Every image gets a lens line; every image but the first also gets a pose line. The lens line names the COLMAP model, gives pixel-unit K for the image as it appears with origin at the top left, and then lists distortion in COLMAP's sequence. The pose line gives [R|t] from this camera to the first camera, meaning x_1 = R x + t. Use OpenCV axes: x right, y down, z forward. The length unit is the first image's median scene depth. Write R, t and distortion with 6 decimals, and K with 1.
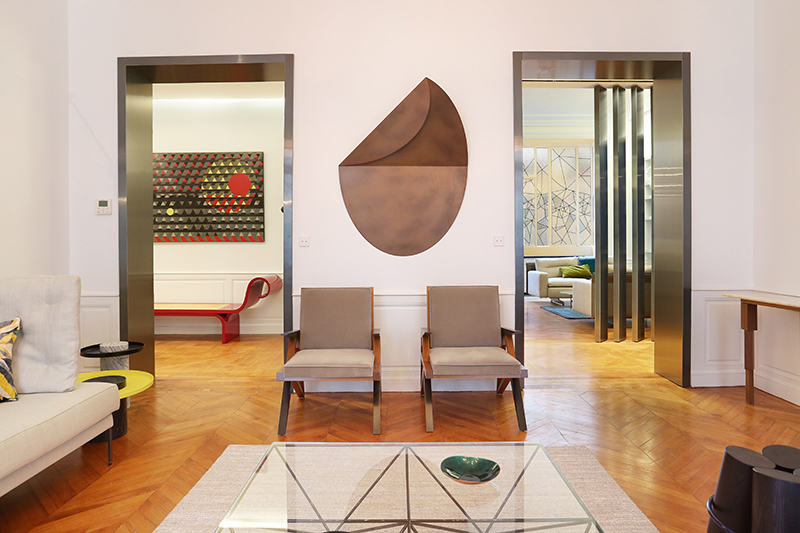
lens RADIAL K [[497.4, 0, 407.6], [0, 497.4, 247.3], [0, 0, 1]] dist [-0.038511, 0.004594]
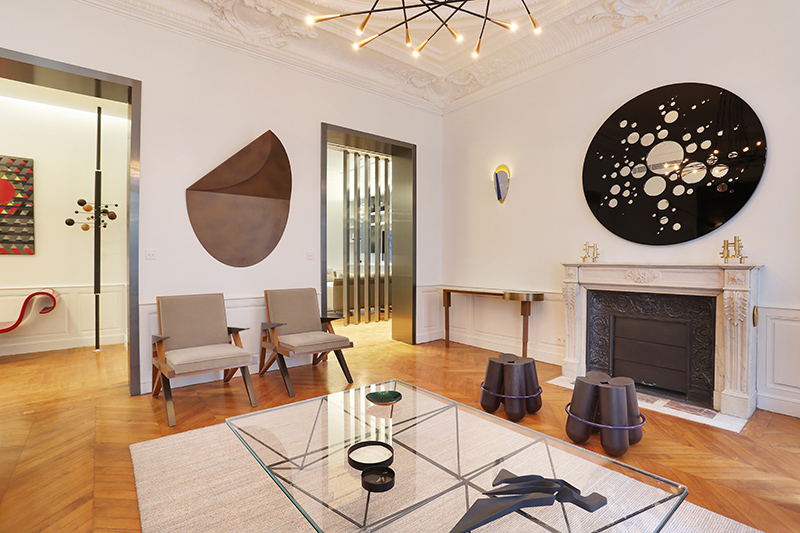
lens RADIAL K [[387.2, 0, 401.9], [0, 387.2, 261.4], [0, 0, 1]] dist [-0.005743, 0.002033]
pose [[0.788107, 0.000253, 0.615538, -0.274625], [-0.000581, 1.000000, 0.000333, 0.001783], [-0.615538, -0.000620, 0.788107, -0.014539]]
